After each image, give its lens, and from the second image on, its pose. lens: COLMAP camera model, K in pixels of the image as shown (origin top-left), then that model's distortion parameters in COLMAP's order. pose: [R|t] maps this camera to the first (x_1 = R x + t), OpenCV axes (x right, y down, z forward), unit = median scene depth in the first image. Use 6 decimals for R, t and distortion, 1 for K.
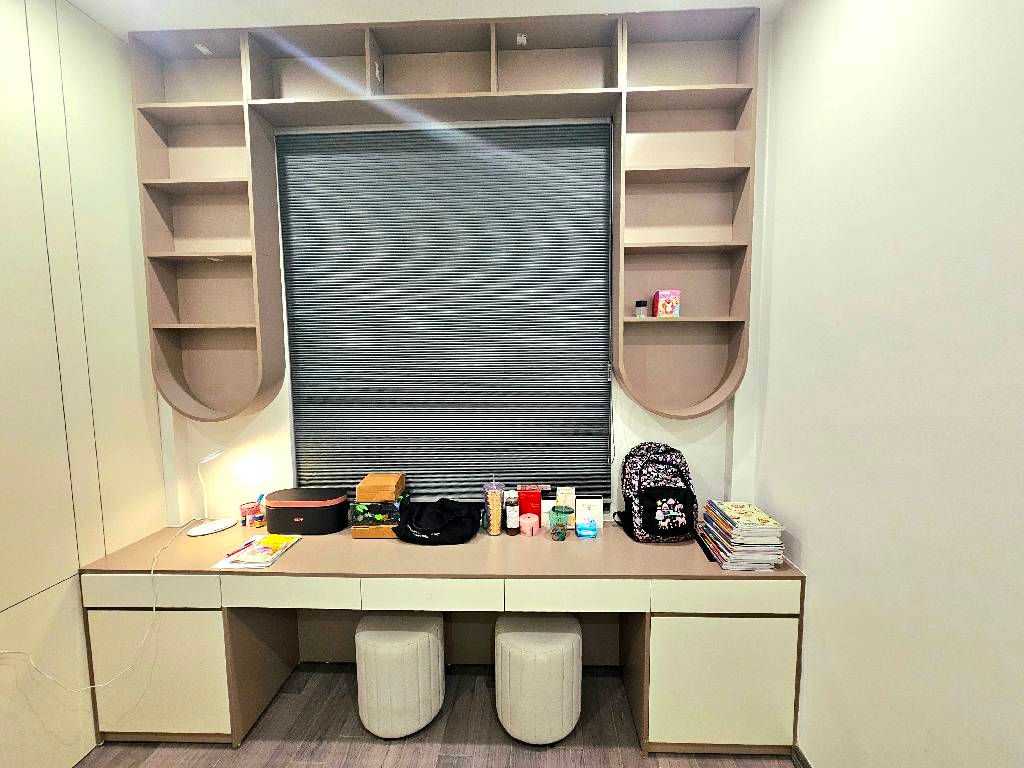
lens RADIAL K [[434.4, 0, 530.4], [0, 434.4, 383.8], [0, 0, 1]] dist [-0.003534, -0.000139]
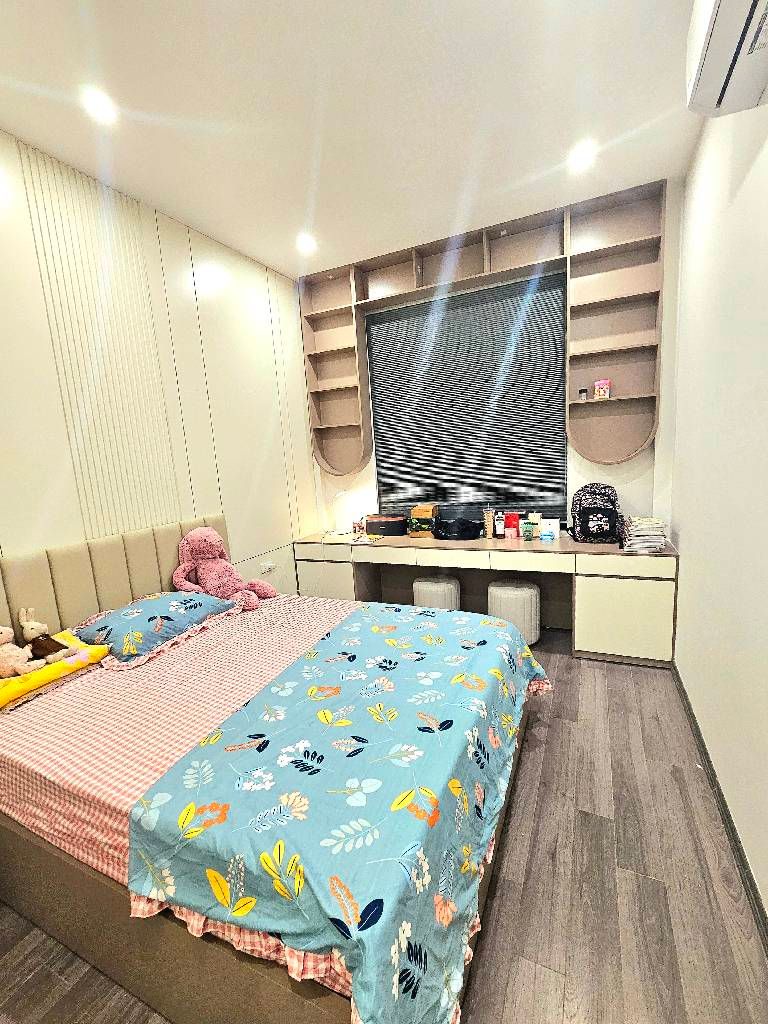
lens RADIAL K [[434.4, 0, 387.8], [0, 434.4, 515.6], [0, 0, 1]] dist [-0.003534, -0.000139]
pose [[0.923652, 0.008942, -0.383128, 0.207511], [0.021642, 0.996915, 0.075443, 0.127110], [0.382621, -0.077975, 0.920609, -0.725756]]
